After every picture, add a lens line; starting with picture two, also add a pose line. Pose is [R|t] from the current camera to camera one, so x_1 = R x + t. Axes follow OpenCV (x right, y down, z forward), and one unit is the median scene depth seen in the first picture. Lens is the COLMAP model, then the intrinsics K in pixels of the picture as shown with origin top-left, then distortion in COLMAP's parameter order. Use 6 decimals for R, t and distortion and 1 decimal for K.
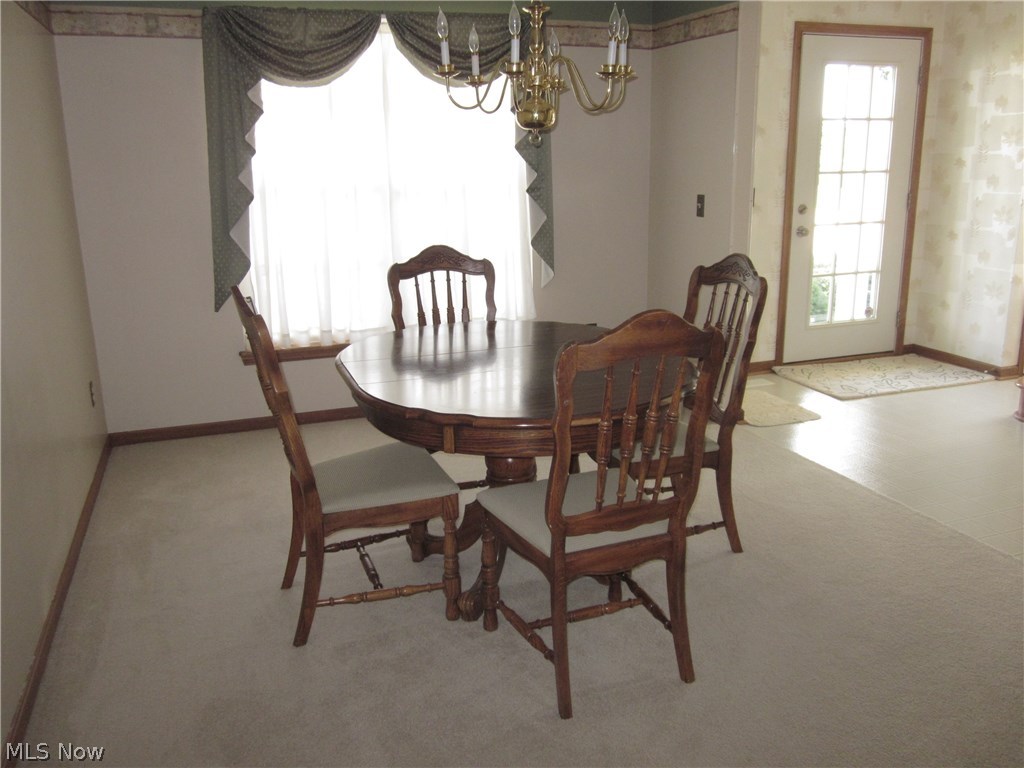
lens RADIAL K [[856.9, 0, 512.0], [0, 856.9, 384.0], [0, 0, 1]] dist [-0.029265, 0.007237]
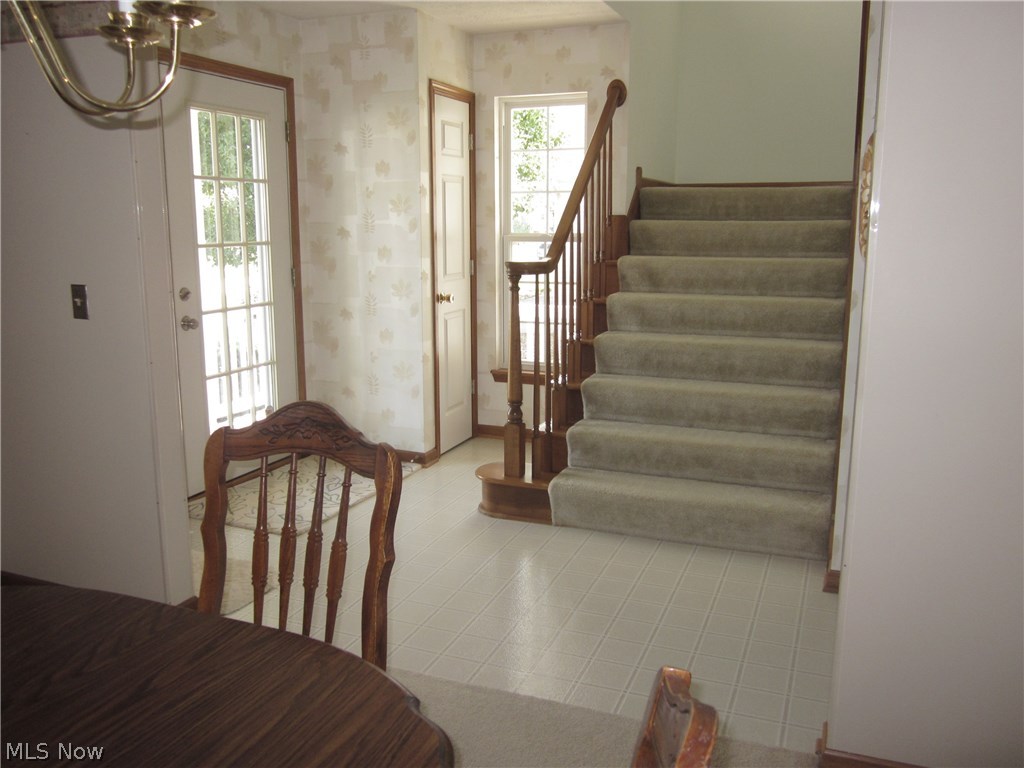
lens RADIAL K [[856.9, 0, 512.0], [0, 856.9, 384.0], [0, 0, 1]] dist [-0.029265, 0.007237]
pose [[0.663199, -0.122727, 0.738312, -0.033683], [0.175645, 0.984436, 0.005864, -0.080337], [-0.727541, 0.125792, 0.674433, 0.292169]]
